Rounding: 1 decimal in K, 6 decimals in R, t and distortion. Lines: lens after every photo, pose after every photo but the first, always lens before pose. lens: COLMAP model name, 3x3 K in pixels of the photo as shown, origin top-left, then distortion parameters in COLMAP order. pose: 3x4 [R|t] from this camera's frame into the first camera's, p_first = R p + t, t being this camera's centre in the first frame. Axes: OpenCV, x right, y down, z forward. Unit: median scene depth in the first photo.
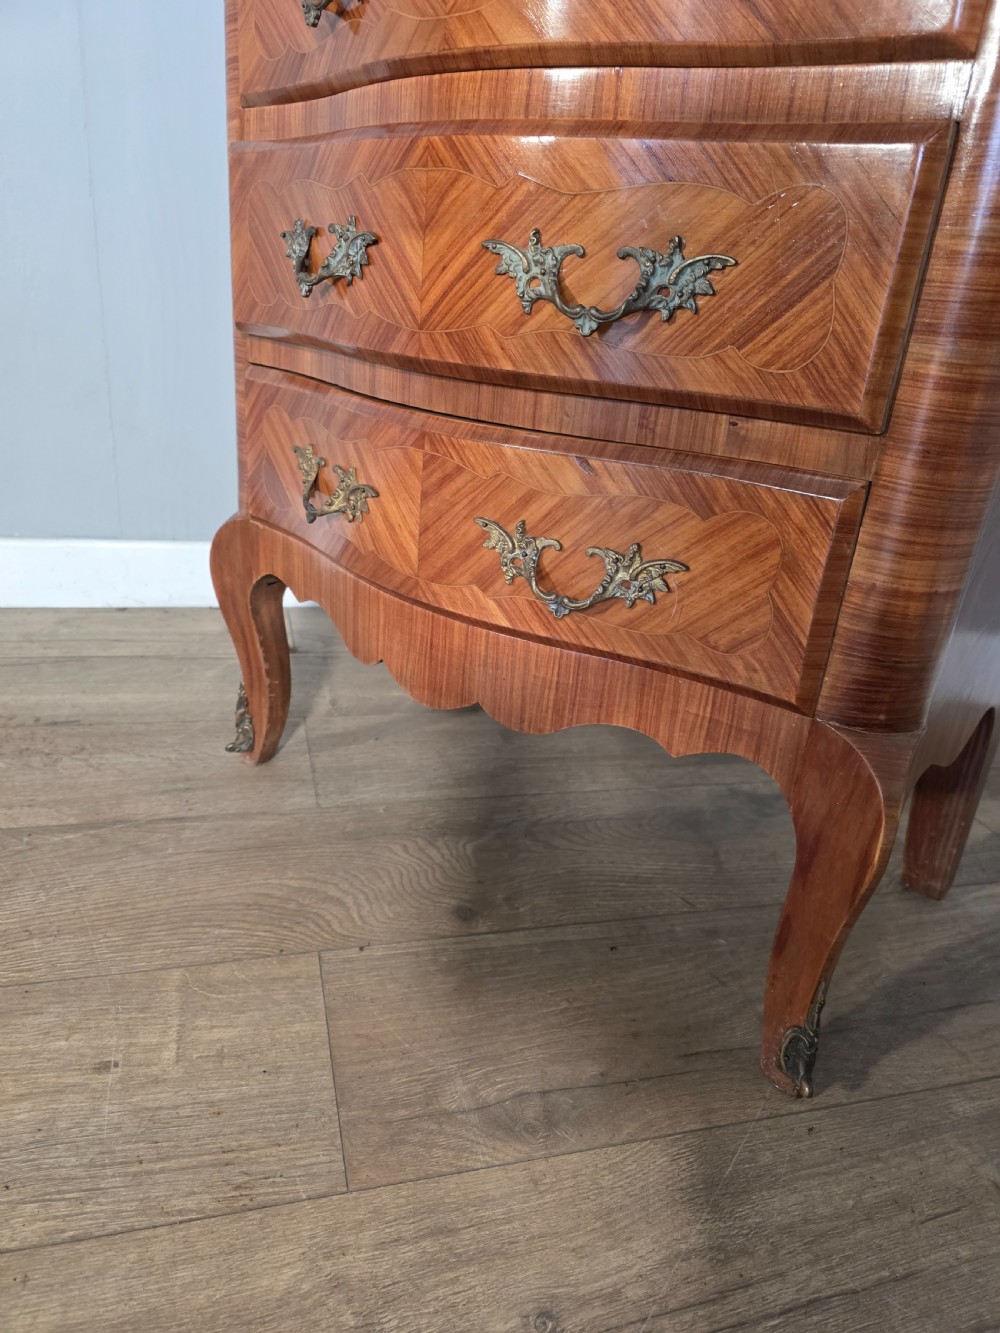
lens RADIAL K [[903.0, 0, 500.3], [0, 903.0, 687.0], [0, 0, 1]] dist [0.062676, -0.065281]
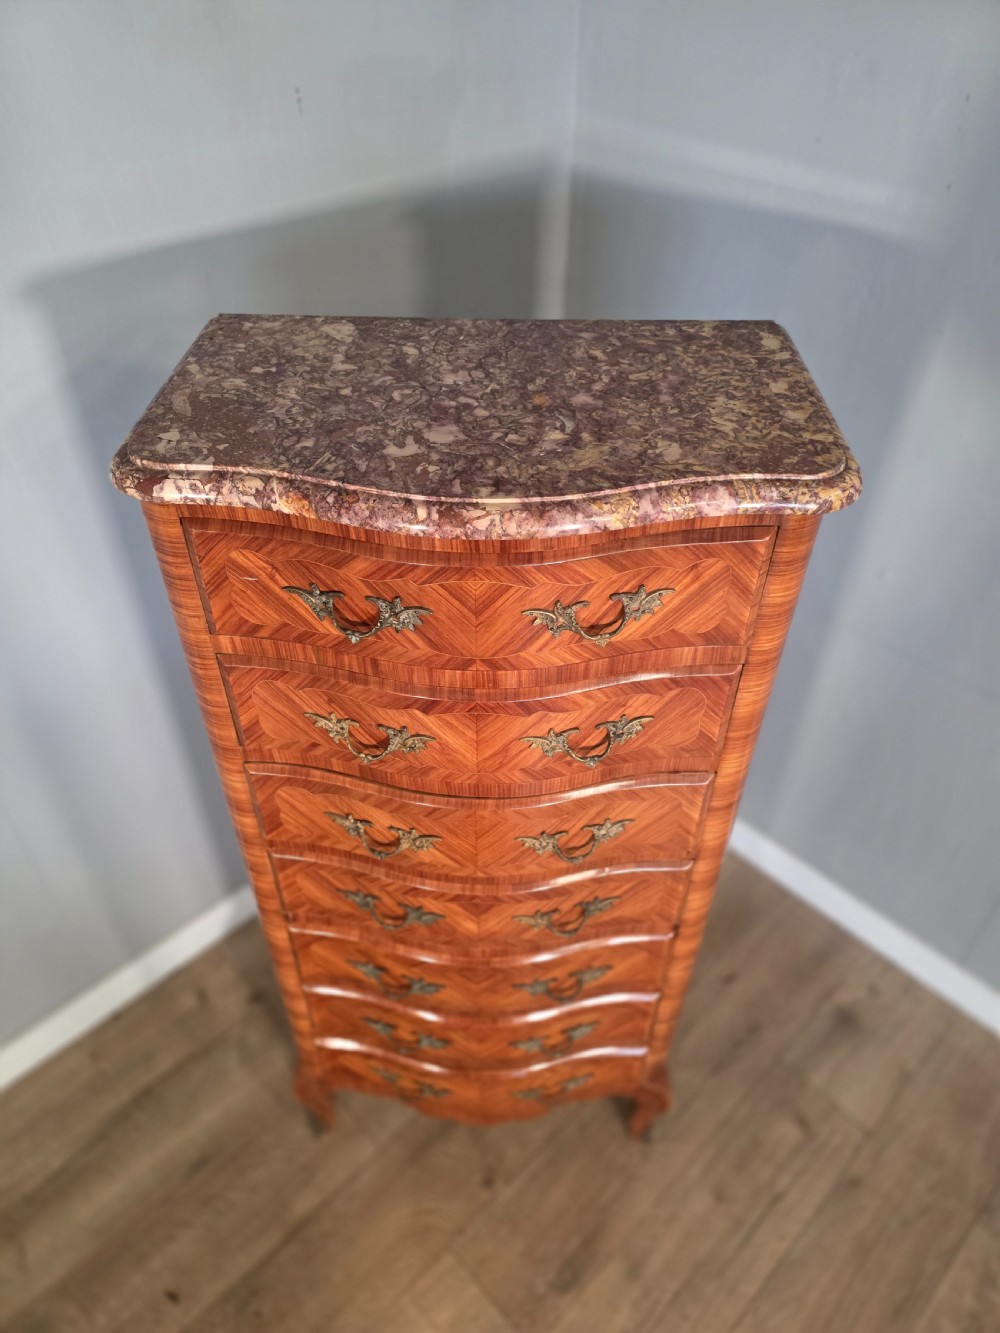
lens RADIAL K [[903.0, 0, 493.7], [0, 903.0, 676.2], [0, 0, 1]] dist [0.062676, -0.065281]
pose [[0.874773, -0.381883, 0.298223, -0.258172], [0.262668, 0.890955, 0.370412, -1.942594], [-0.407158, -0.245693, 0.879692, -0.761449]]
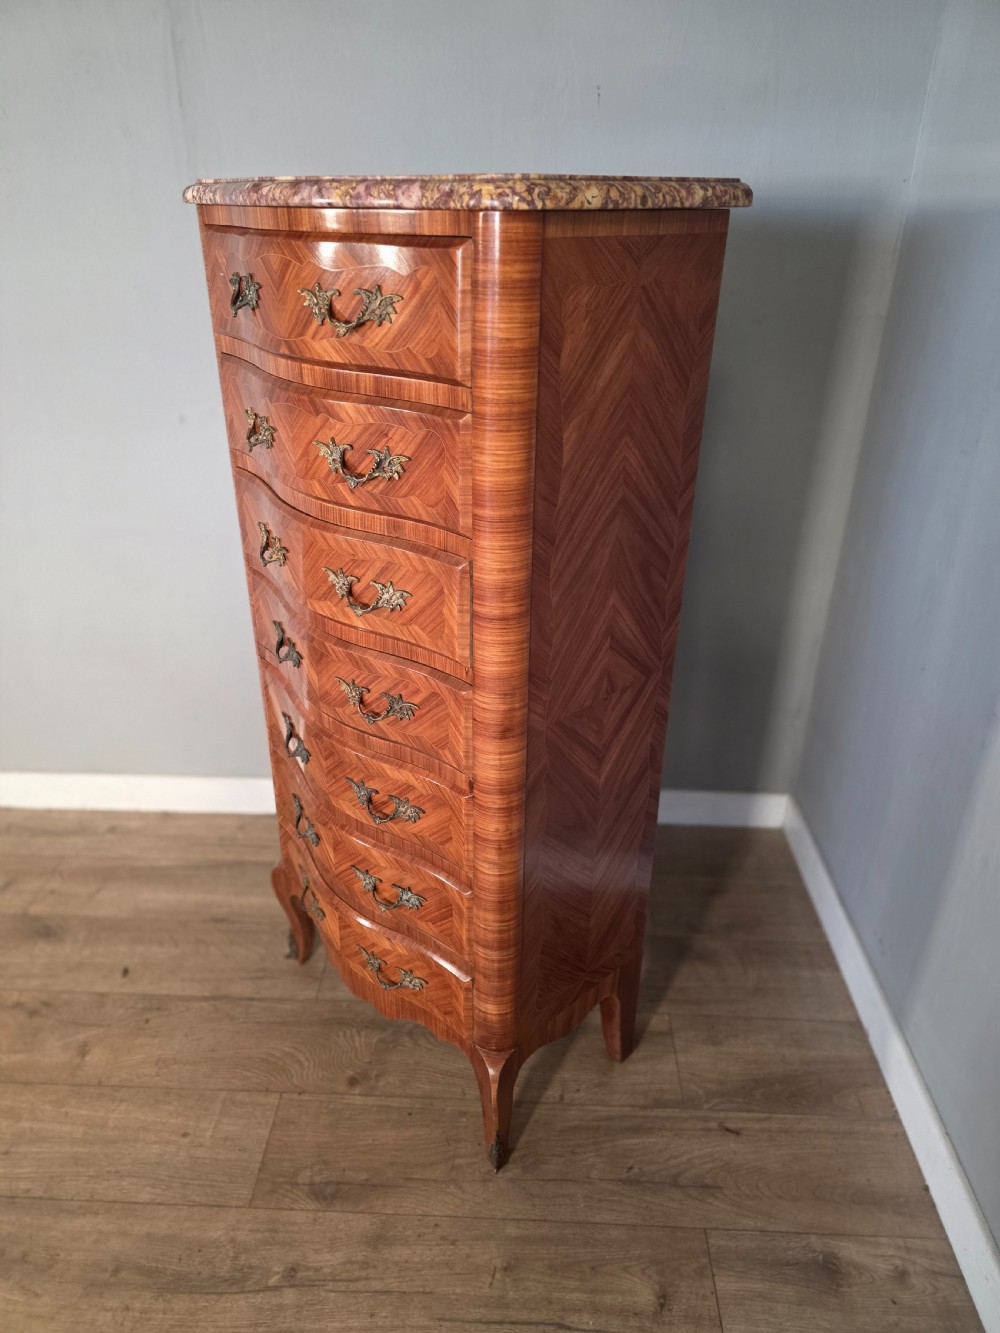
lens RADIAL K [[903.0, 0, 486.5], [0, 903.0, 676.3], [0, 0, 1]] dist [0.062676, -0.065281]
pose [[0.949917, 0.066309, -0.305386, 1.004235], [-0.048068, 0.996603, 0.066877, -1.013543], [0.308784, -0.048848, 0.949877, -1.060526]]
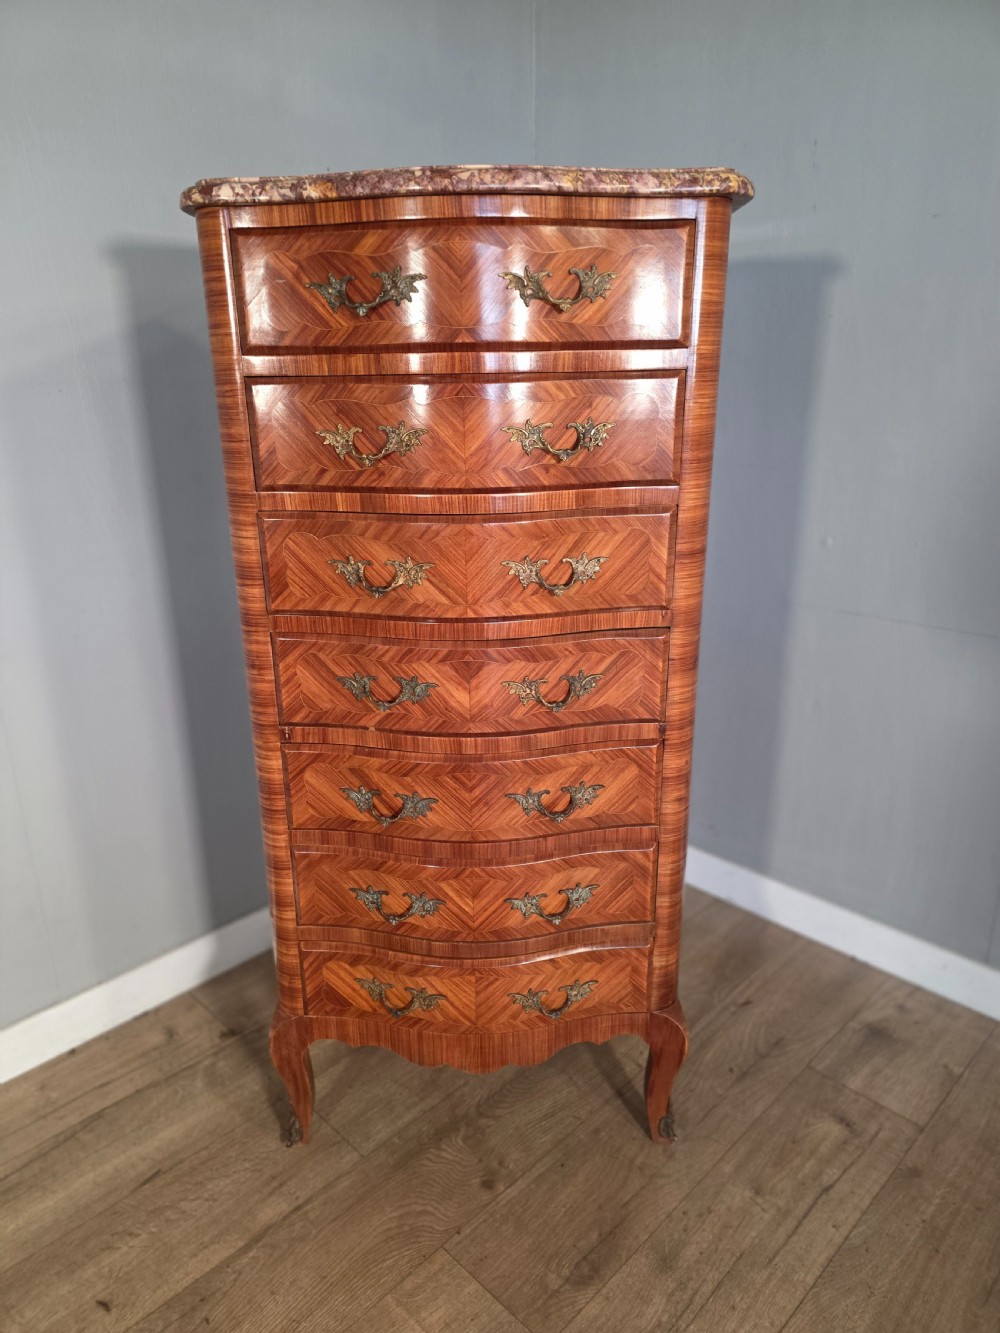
lens RADIAL K [[903.0, 0, 492.3], [0, 903.0, 679.2], [0, 0, 1]] dist [0.062676, -0.065281]
pose [[0.864610, -0.256662, 0.431941, -0.683198], [0.283518, 0.958964, 0.002309, -0.886559], [-0.414809, 0.120467, 0.901899, -0.983584]]
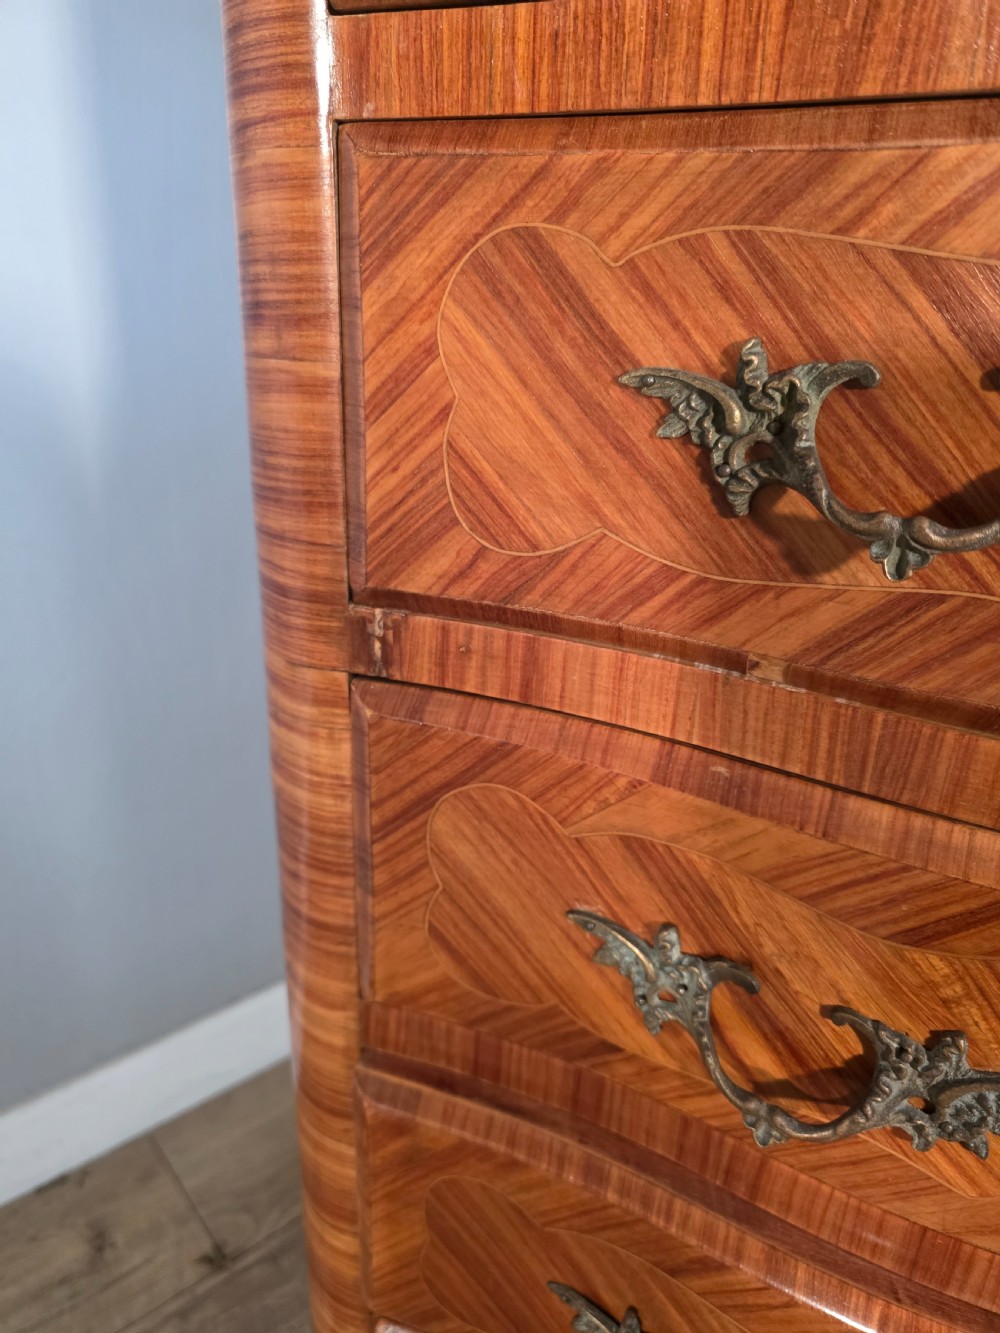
lens RADIAL K [[903.0, 0, 510.1], [0, 903.0, 659.8], [0, 0, 1]] dist [0.062676, -0.065281]
pose [[0.965107, -0.148952, 0.215364, -0.288666], [0.152969, 0.988229, -0.002010, -0.873989], [-0.212530, 0.034884, 0.976532, 0.513417]]
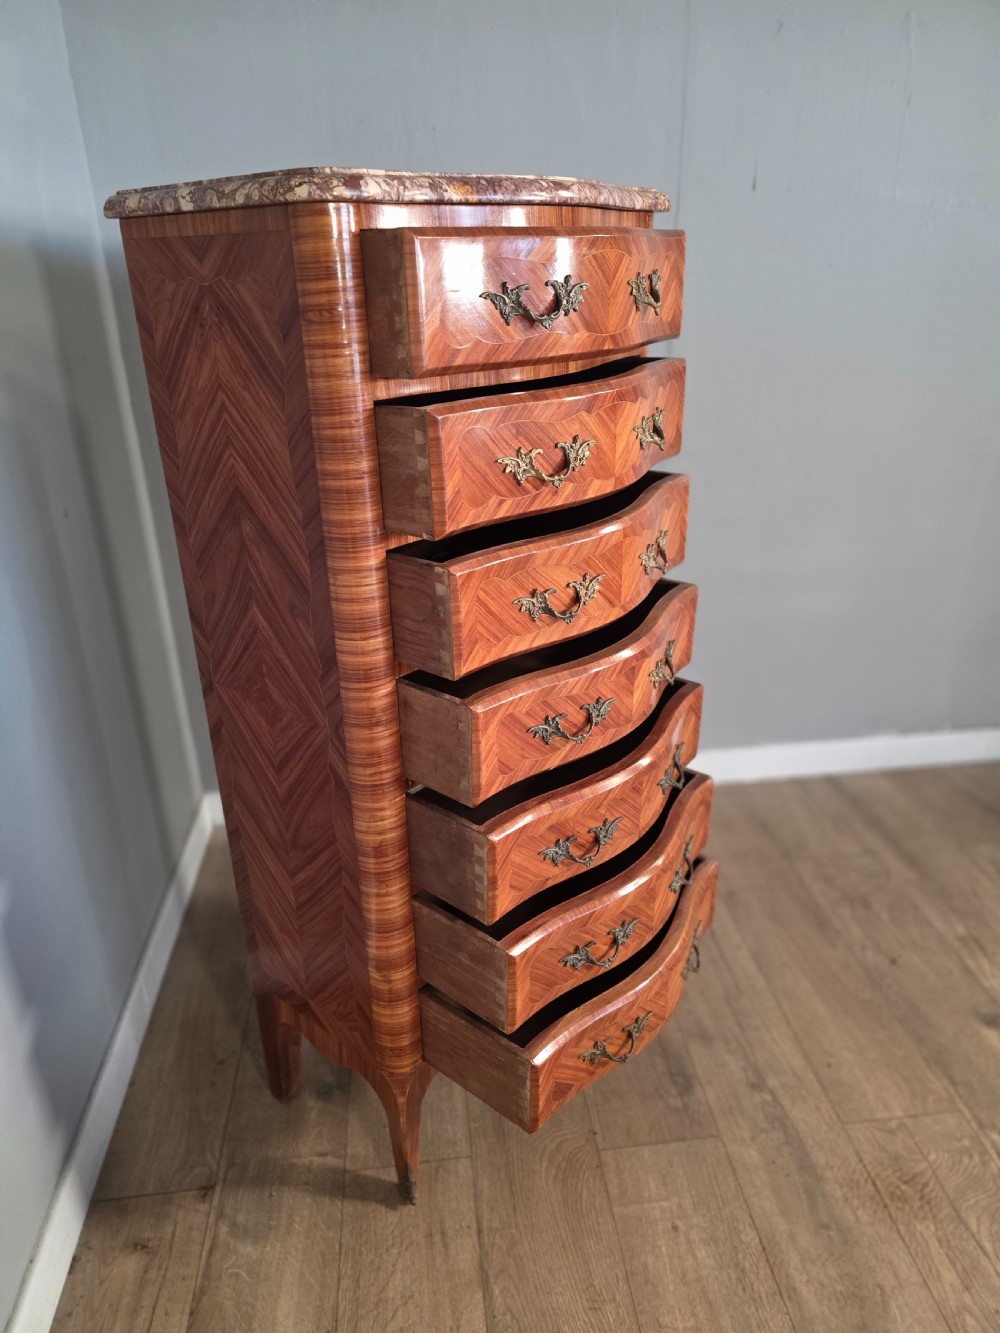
lens RADIAL K [[903.0, 0, 496.5], [0, 903.0, 677.5], [0, 0, 1]] dist [0.062676, -0.065281]
pose [[0.154922, -0.492140, 0.856620, -1.660563], [0.436433, 0.811985, 0.387566, -1.680992], [-0.886299, 0.313814, 0.340580, 0.144632]]
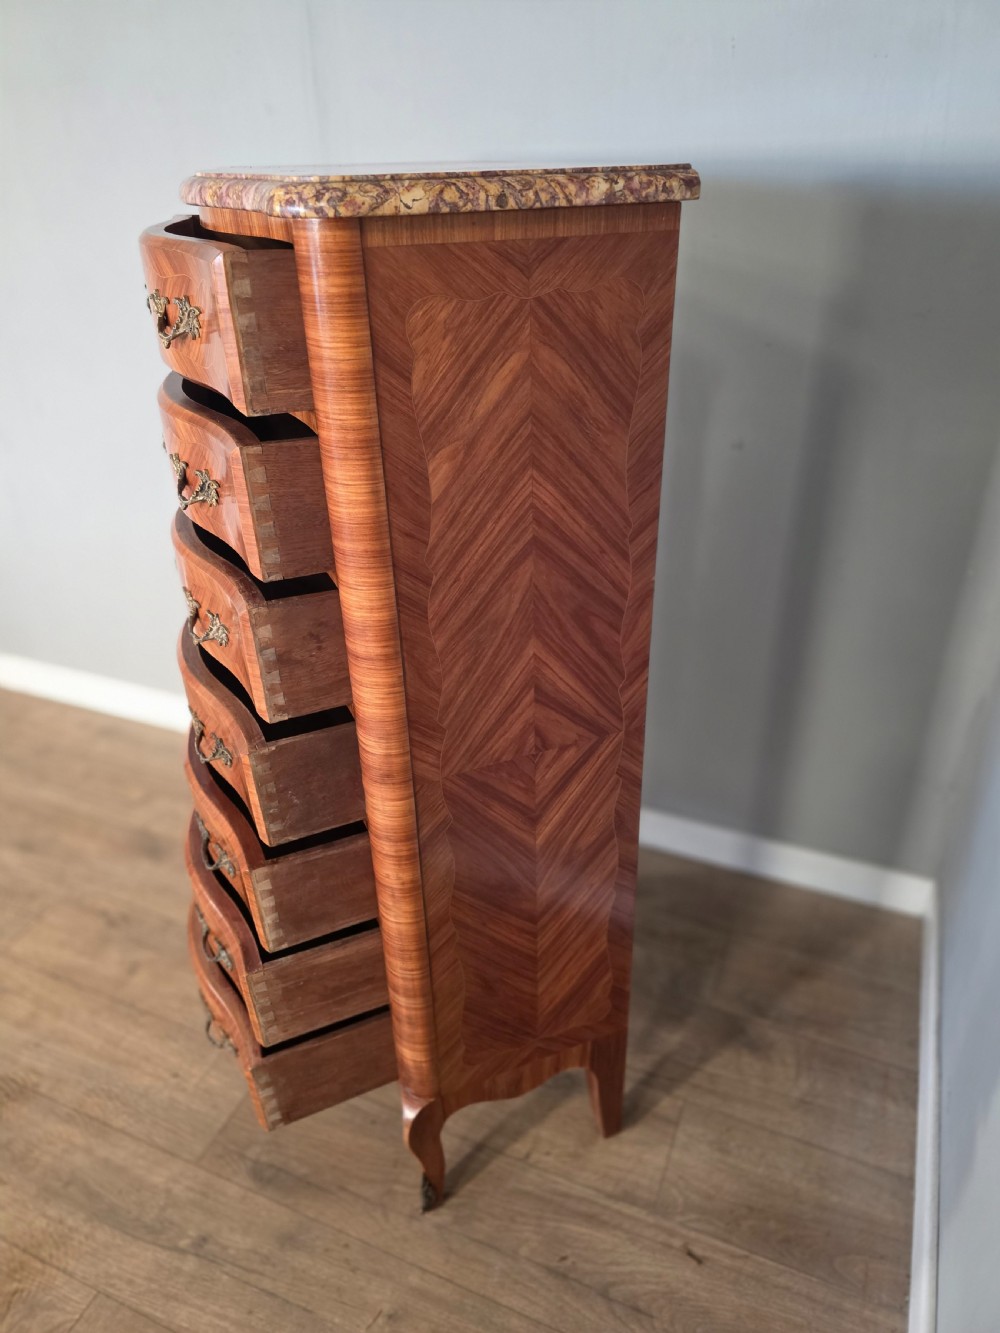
lens RADIAL K [[903.0, 0, 504.3], [0, 903.0, 659.7], [0, 0, 1]] dist [0.062676, -0.065281]
pose [[0.782388, 0.211863, -0.585648, 1.560081], [-0.164782, 0.977268, 0.133396, -1.237345], [0.600597, -0.007863, 0.799514, -0.563174]]
